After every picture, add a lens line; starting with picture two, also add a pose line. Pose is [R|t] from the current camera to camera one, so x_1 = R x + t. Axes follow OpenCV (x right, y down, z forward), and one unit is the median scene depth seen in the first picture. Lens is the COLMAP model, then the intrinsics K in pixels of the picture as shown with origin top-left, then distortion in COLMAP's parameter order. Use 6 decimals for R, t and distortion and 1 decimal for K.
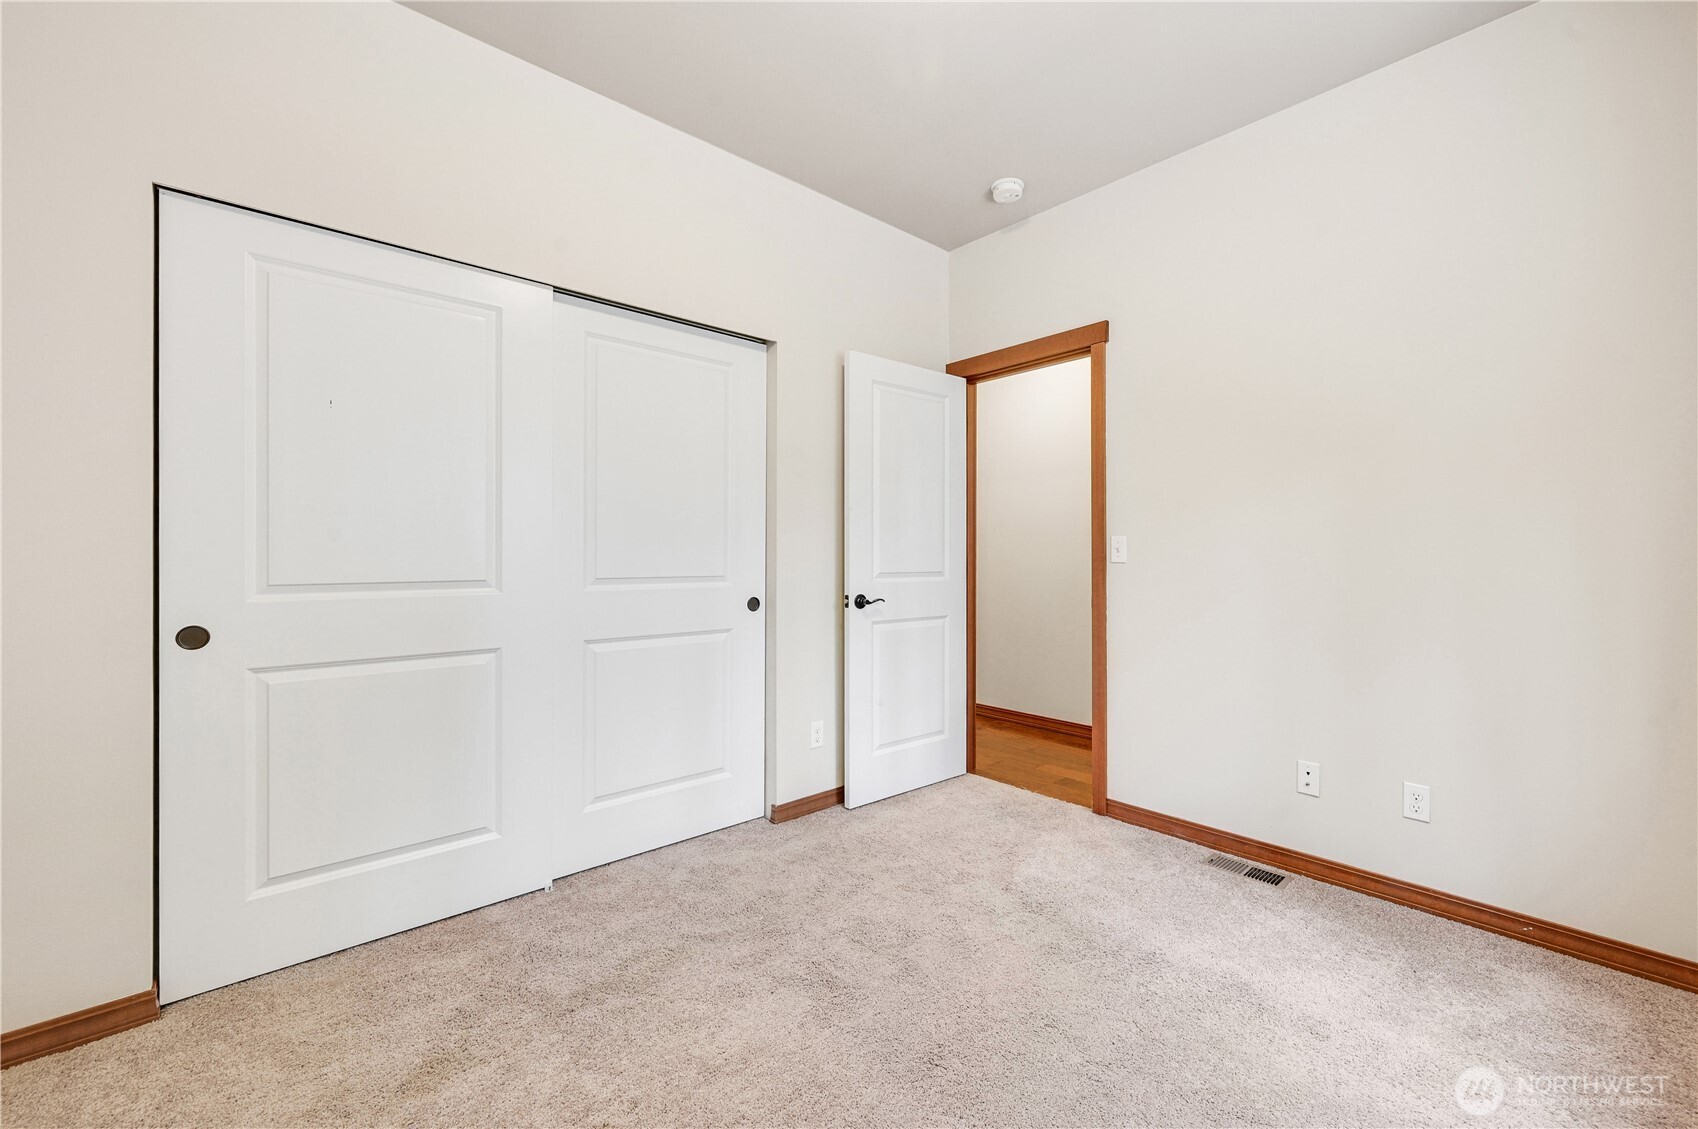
lens RADIAL K [[675.9, 0, 866.2], [0, 675.9, 556.7], [0, 0, 1]] dist [-0.000644, -0.000033]
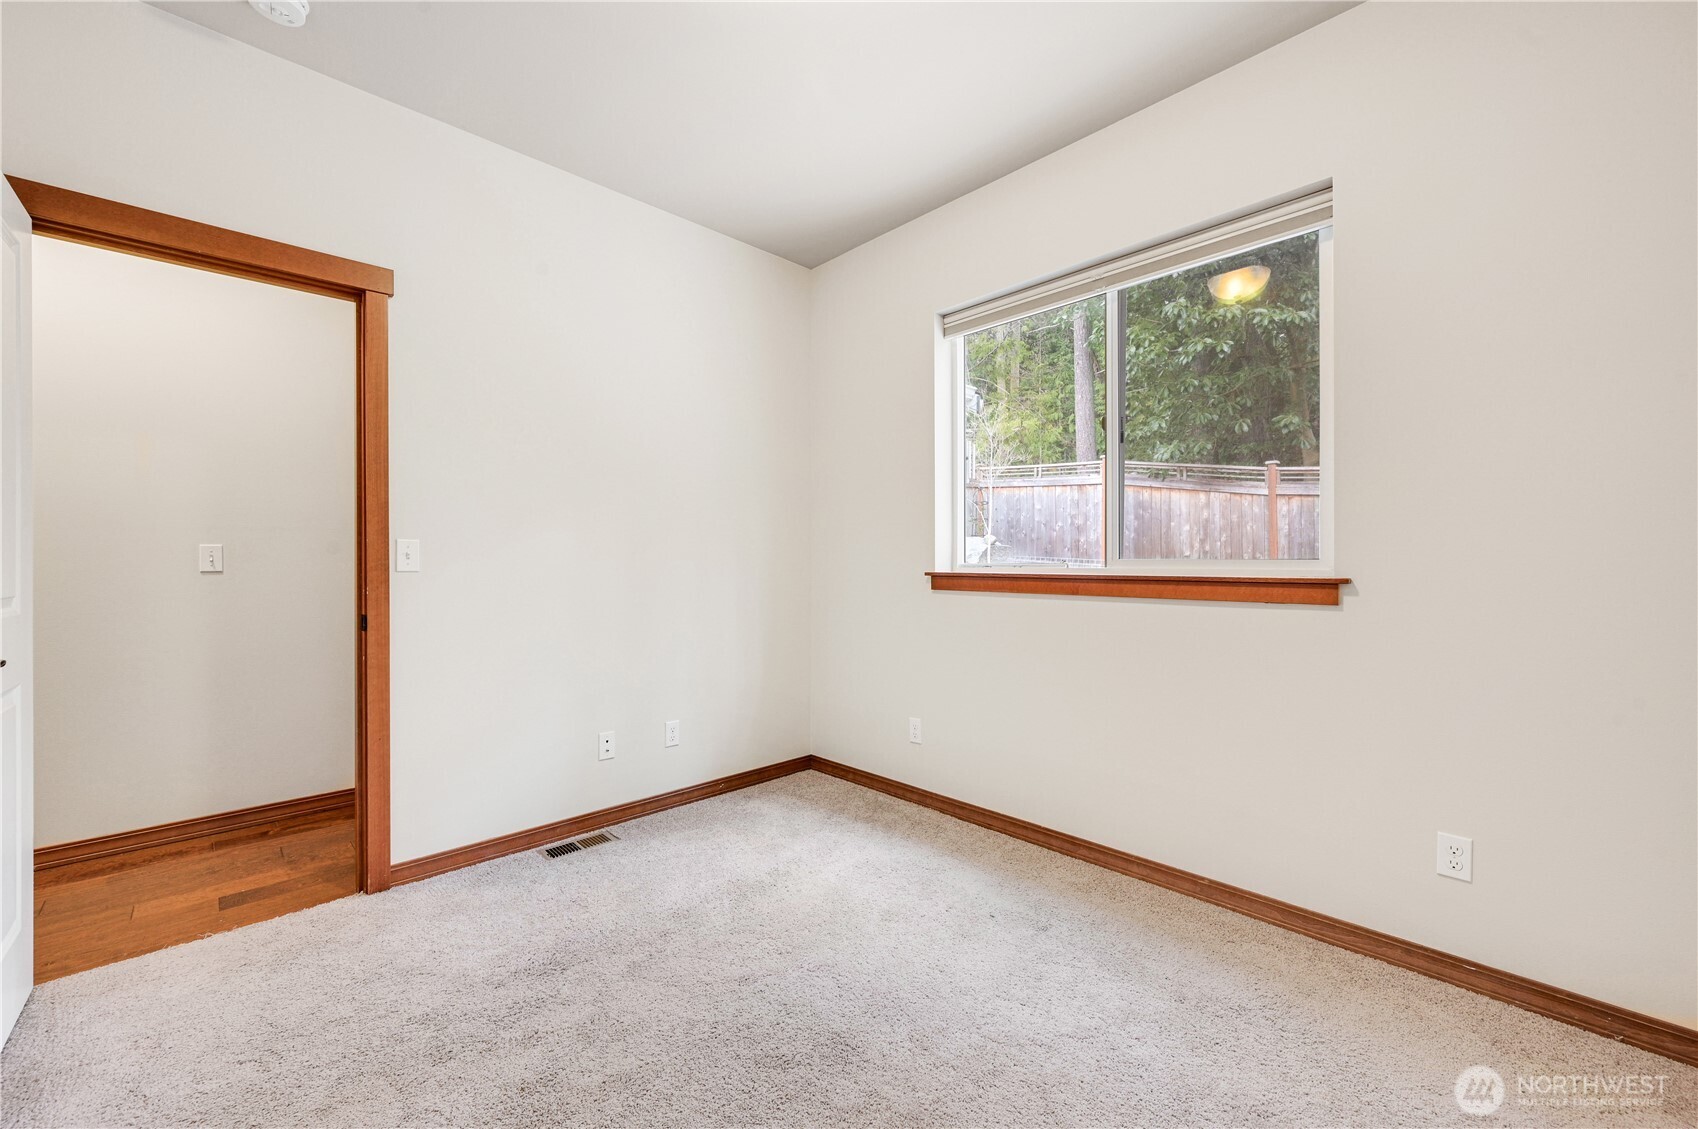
lens RADIAL K [[672.8, 0, 854.5], [0, 672.8, 562.4], [0, 0, 1]] dist [-0.002153, -0.000044]
pose [[-0.038207, 0.006117, 0.999251, -0.526926], [0.003518, 0.999976, -0.005987, 0.005490], [-0.999264, 0.003287, -0.038228, 0.545952]]
